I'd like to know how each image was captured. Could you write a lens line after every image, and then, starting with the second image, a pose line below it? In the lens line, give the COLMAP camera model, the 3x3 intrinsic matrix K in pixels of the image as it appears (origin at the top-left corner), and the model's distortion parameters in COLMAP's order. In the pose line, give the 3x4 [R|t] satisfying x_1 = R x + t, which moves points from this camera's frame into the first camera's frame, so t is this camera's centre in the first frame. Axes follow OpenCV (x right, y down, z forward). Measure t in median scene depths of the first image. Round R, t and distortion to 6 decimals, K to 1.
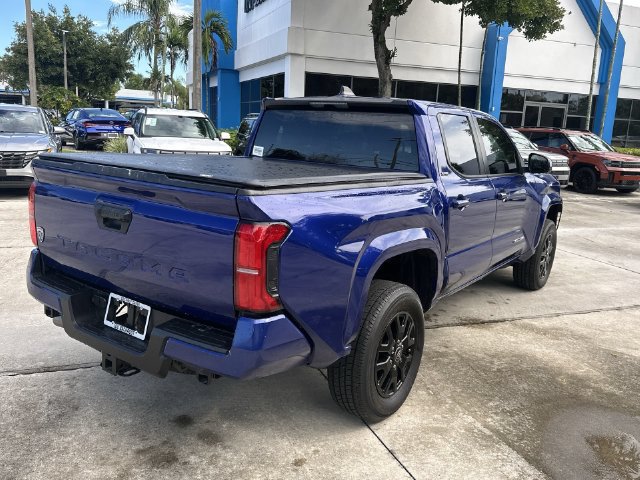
lens RADIAL K [[541.7, 0, 319.8], [0, 541.7, 237.5], [0, 0, 1]] dist [0.096785, -0.164419]
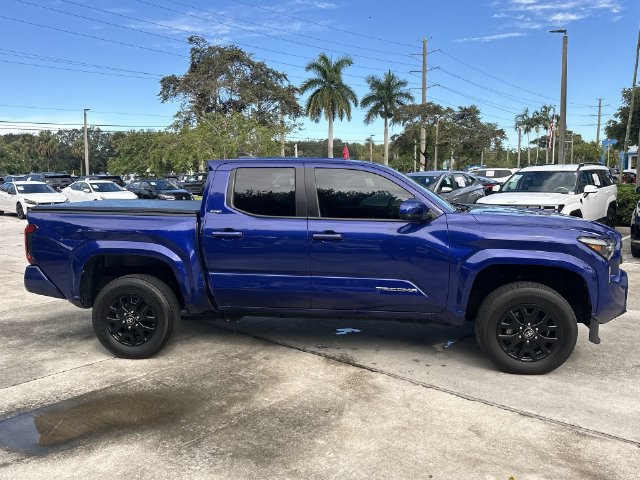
lens RADIAL K [[541.7, 0, 315.5], [0, 541.7, 236.4], [0, 0, 1]] dist [0.096785, -0.164419]
pose [[0.452586, 0.046587, -0.890503, 1.148265], [-0.145719, 0.989074, -0.022316, -0.045682], [0.879734, 0.139863, 0.454430, 0.449338]]
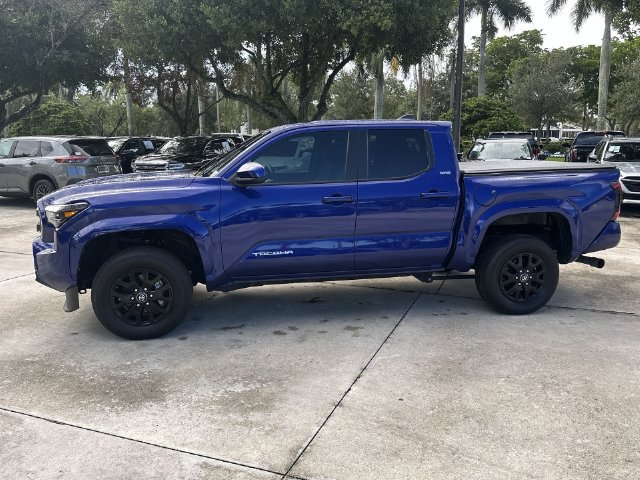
lens RADIAL K [[541.7, 0, 321.7], [0, 541.7, 240.6], [0, 0, 1]] dist [0.096785, -0.164419]
pose [[-0.737107, -0.165272, 0.655254, -0.630098], [0.100185, 0.932192, 0.347822, -0.398762], [-0.668308, 0.322029, -0.670568, 1.808815]]
